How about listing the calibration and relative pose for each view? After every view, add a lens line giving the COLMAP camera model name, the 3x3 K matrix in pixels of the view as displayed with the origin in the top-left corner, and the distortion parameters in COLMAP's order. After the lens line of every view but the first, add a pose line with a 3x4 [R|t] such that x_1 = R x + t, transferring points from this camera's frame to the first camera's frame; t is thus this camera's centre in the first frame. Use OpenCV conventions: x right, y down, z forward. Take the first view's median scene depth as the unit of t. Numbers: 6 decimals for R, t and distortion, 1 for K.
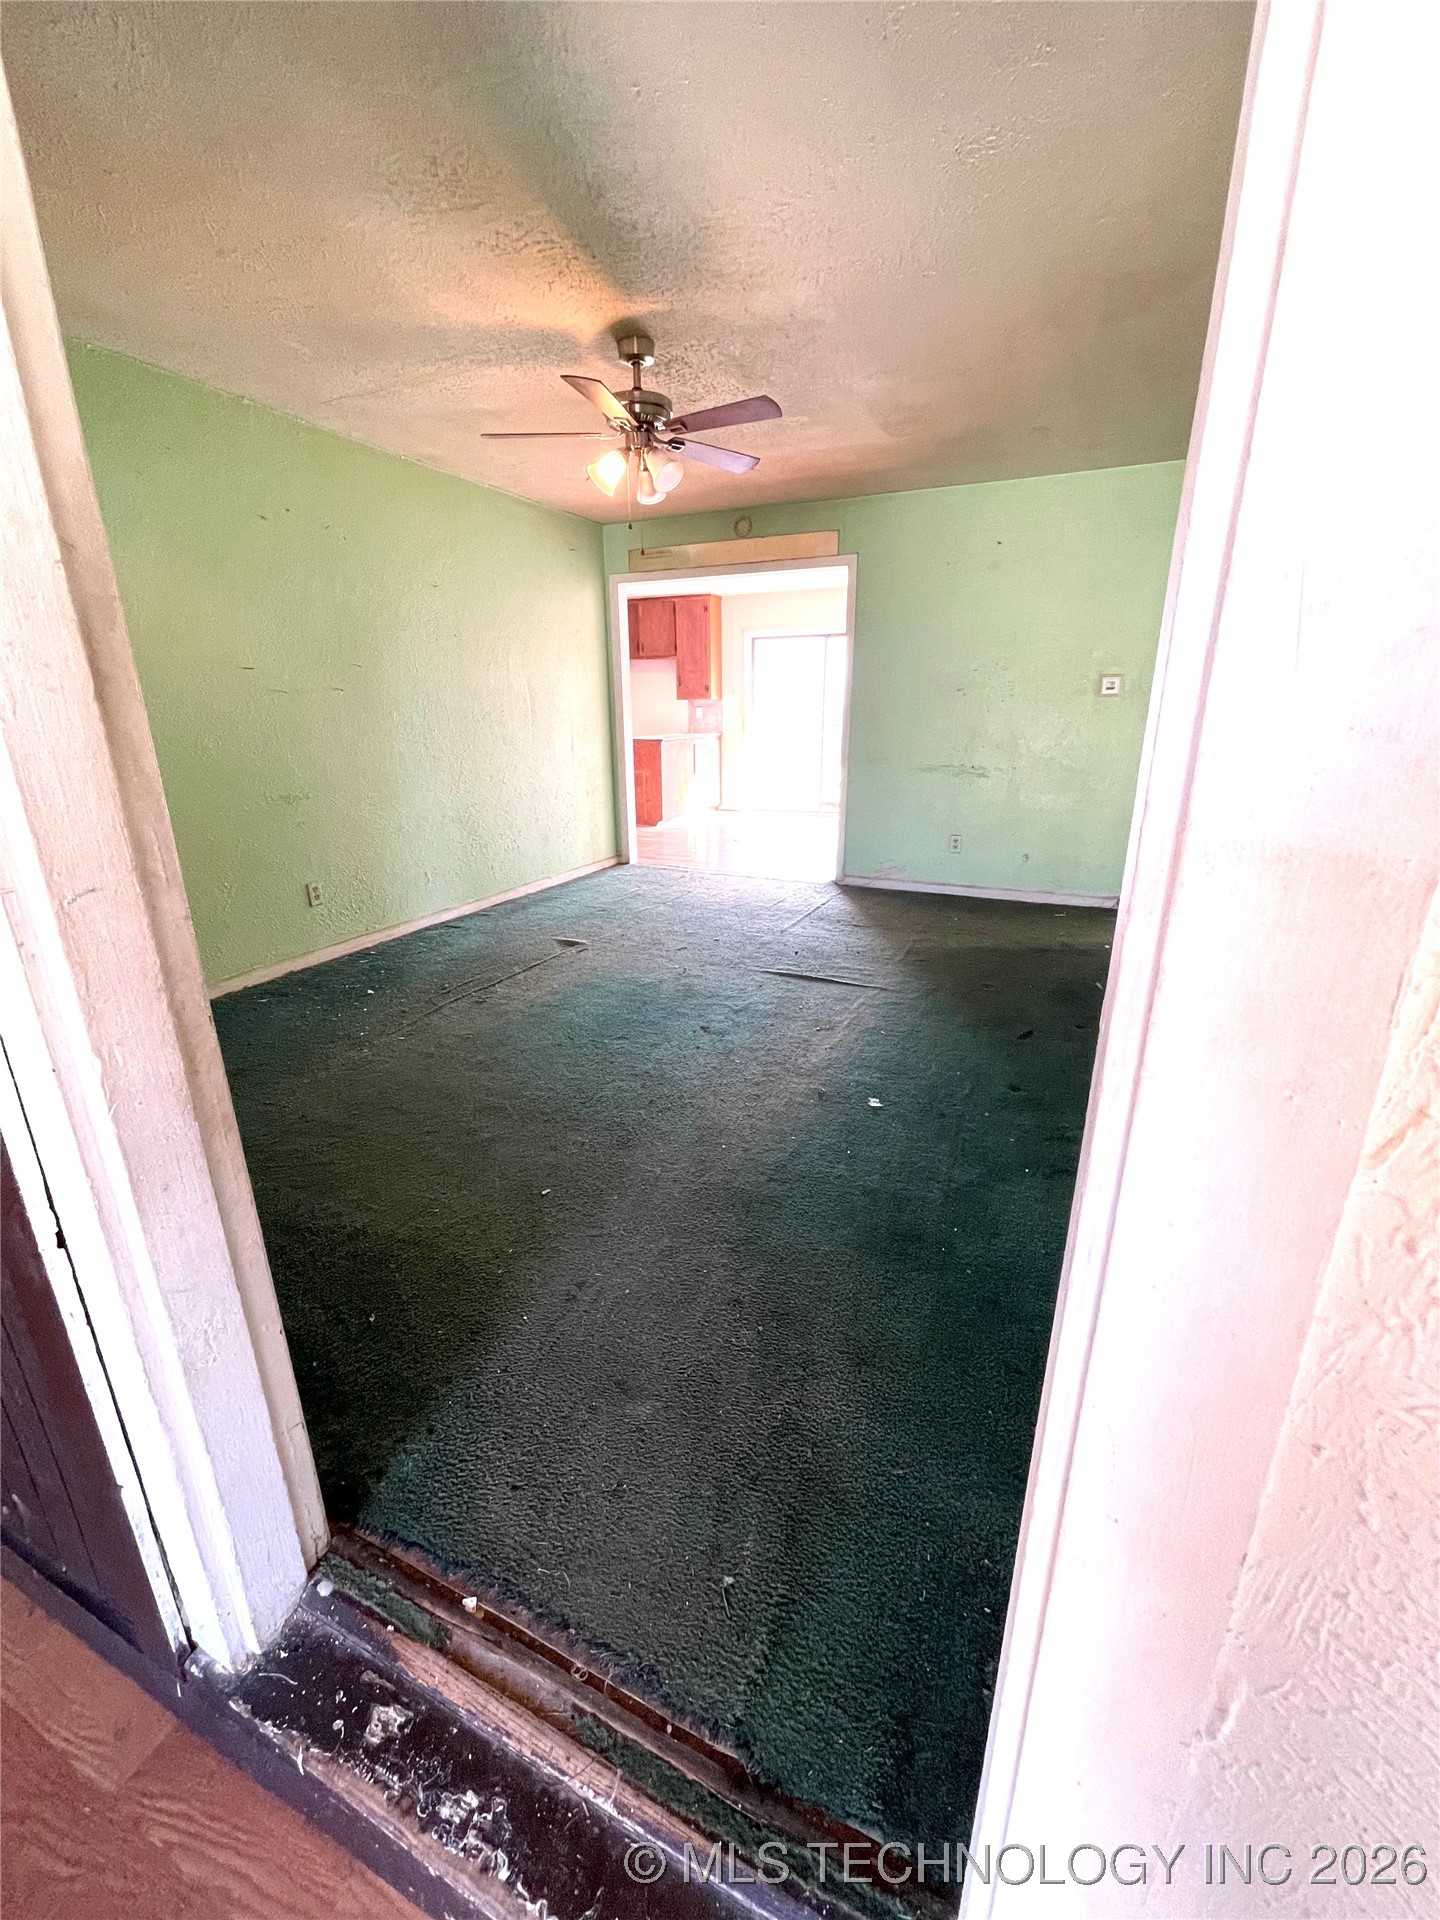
lens RADIAL K [[772.3, 0, 726.6], [0, 772.3, 951.5], [0, 0, 1]] dist [-0.001156, -0.001201]
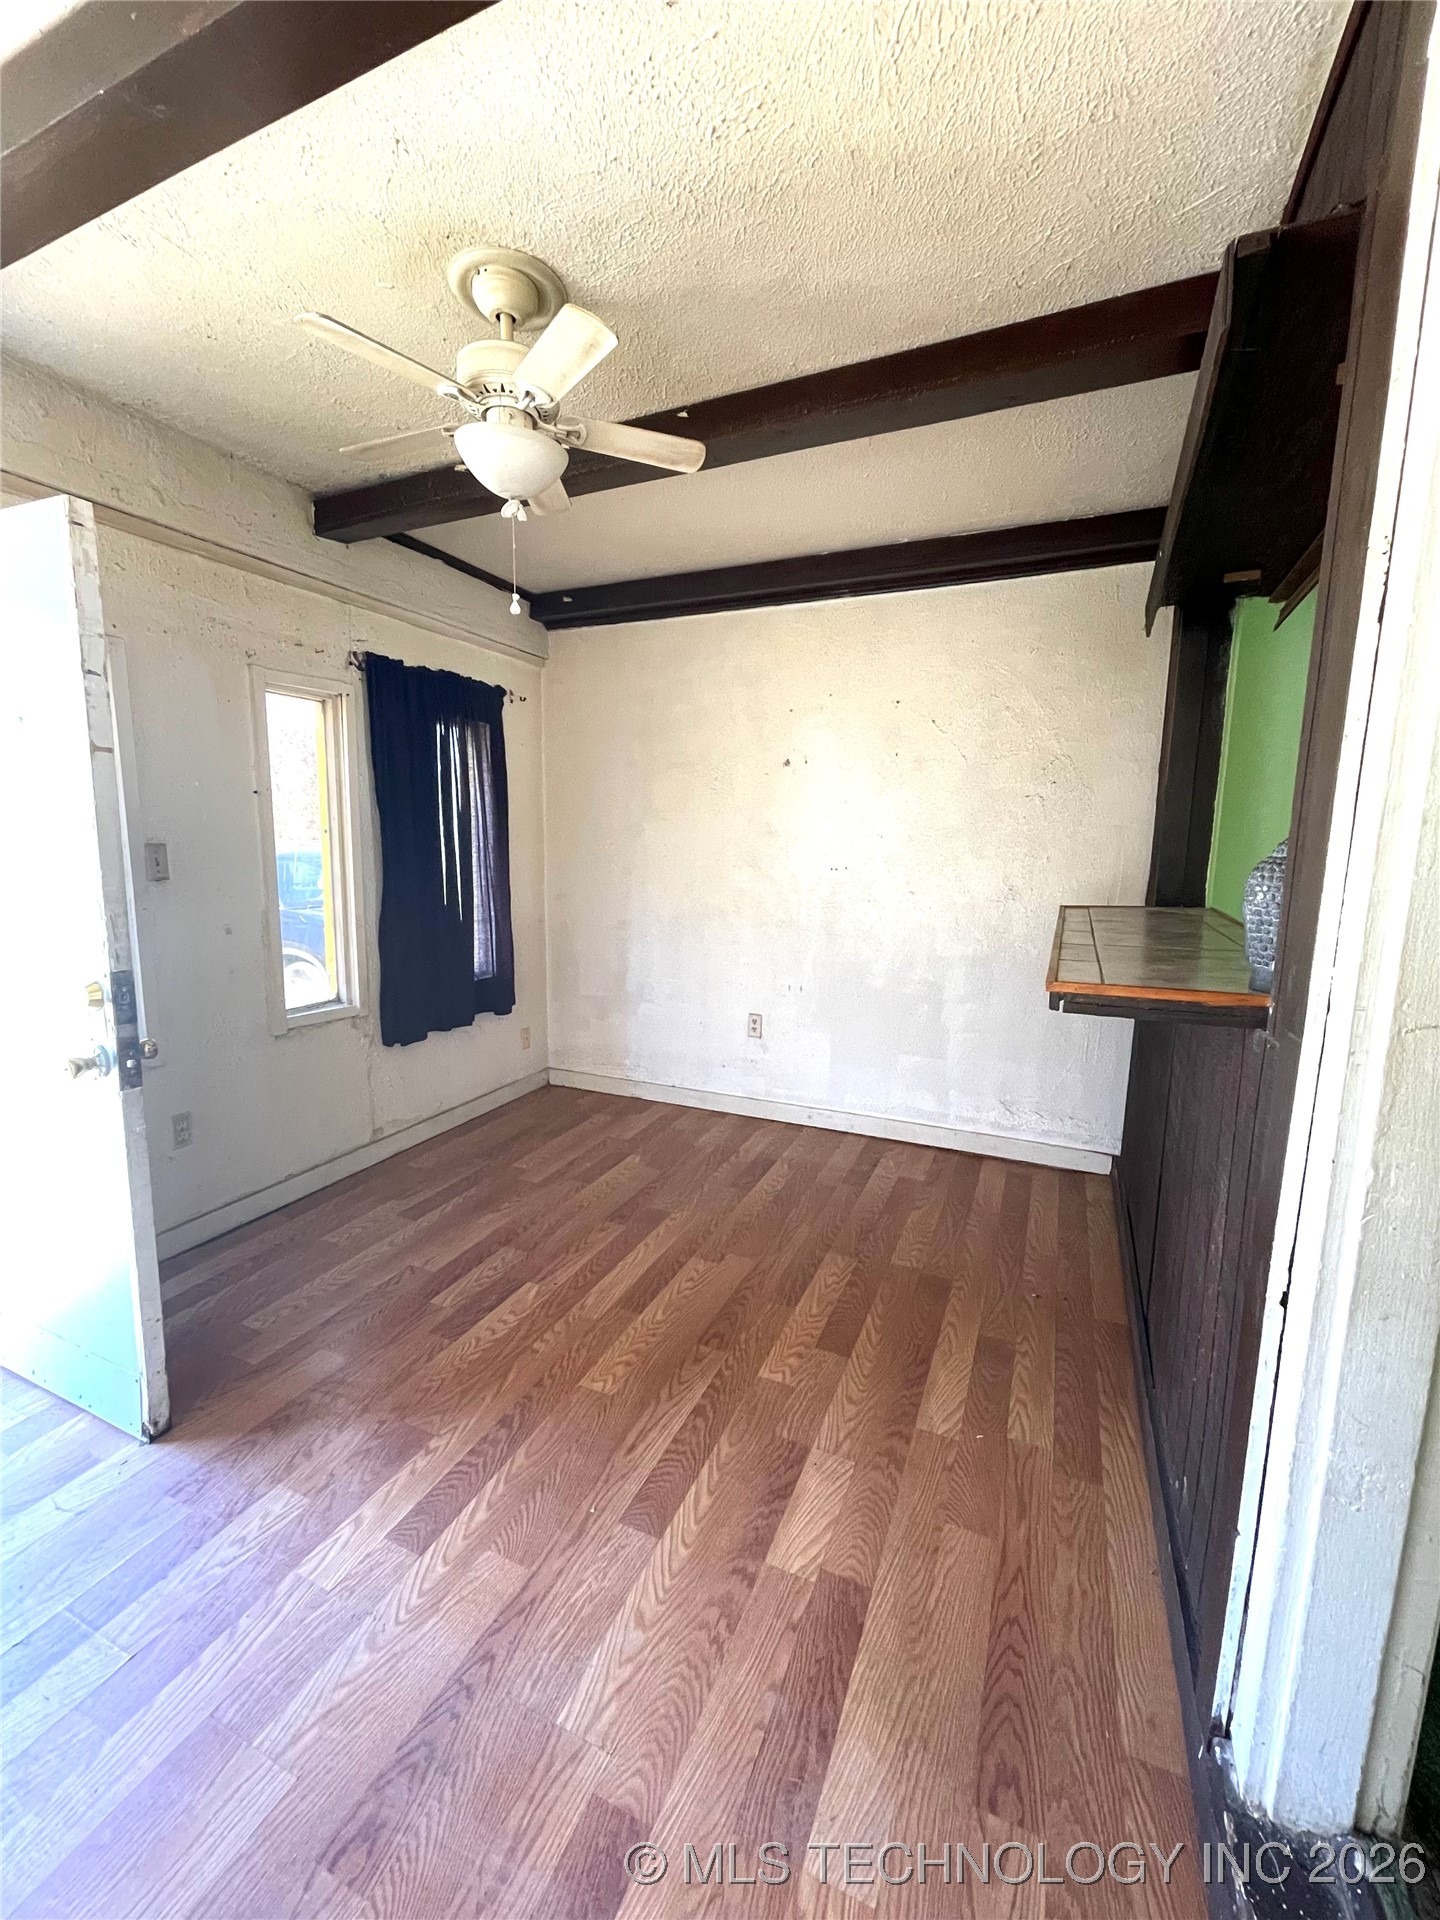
lens RADIAL K [[772.3, 0, 714.0], [0, 772.3, 953.5], [0, 0, 1]] dist [-0.001156, -0.001201]
pose [[0.013554, 0.151957, -0.988294, 0.166158], [-0.316712, 0.938147, 0.139903, -0.005475], [0.948425, 0.311109, 0.060842, -0.043048]]
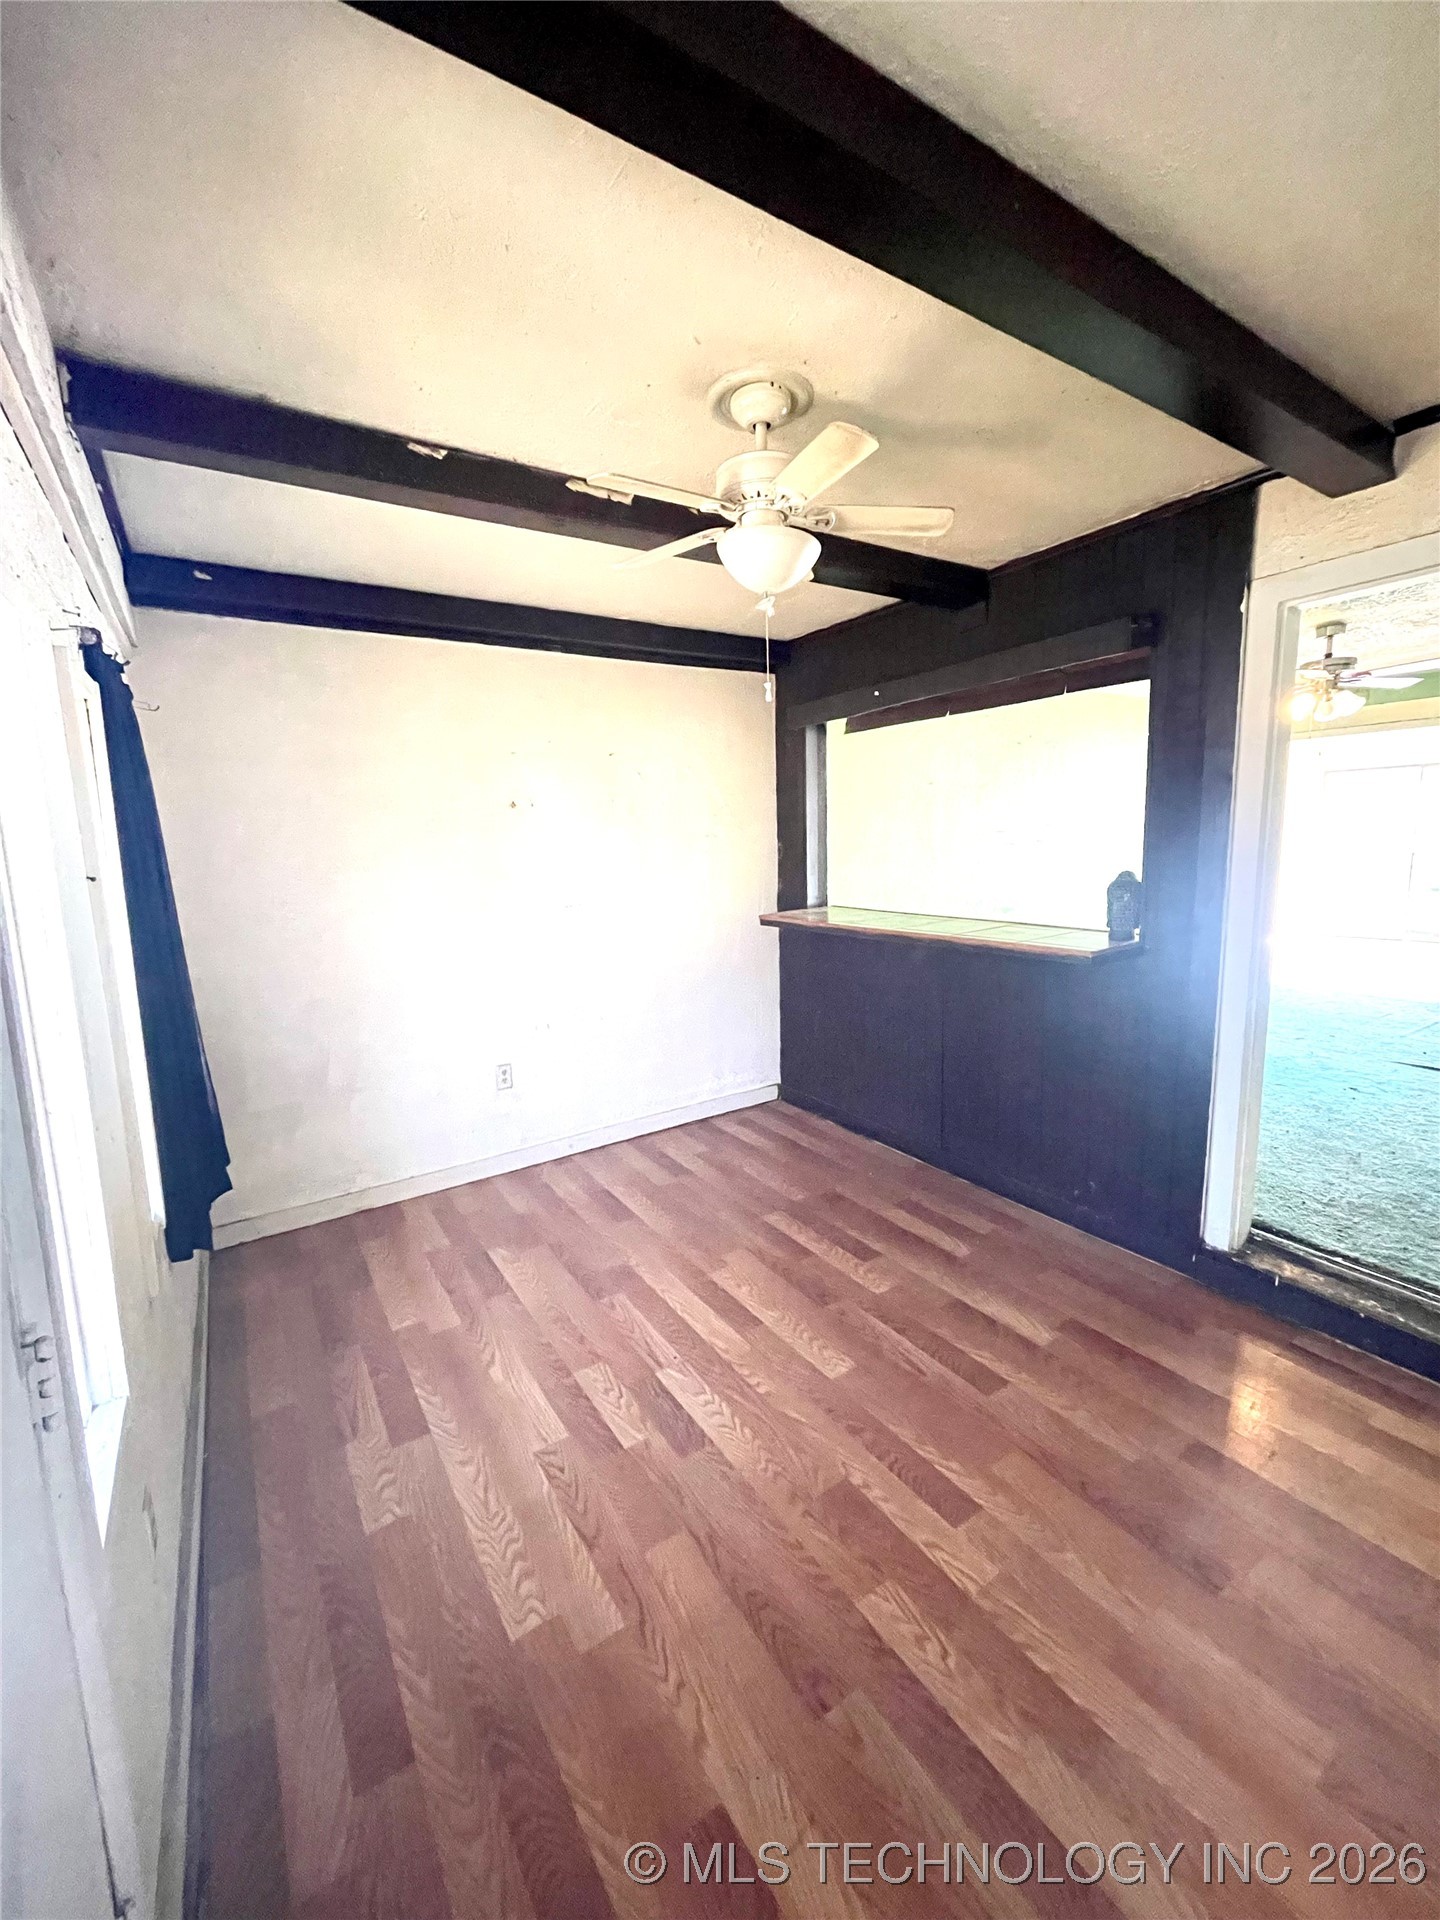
lens RADIAL K [[772.3, 0, 729.7], [0, 772.3, 938.1], [0, 0, 1]] dist [-0.001156, -0.001201]
pose [[0.852046, 0.046681, -0.521381, -0.813086], [-0.133415, 0.982489, -0.130063, 0.515289], [0.506180, 0.180380, 0.843353, -2.262887]]
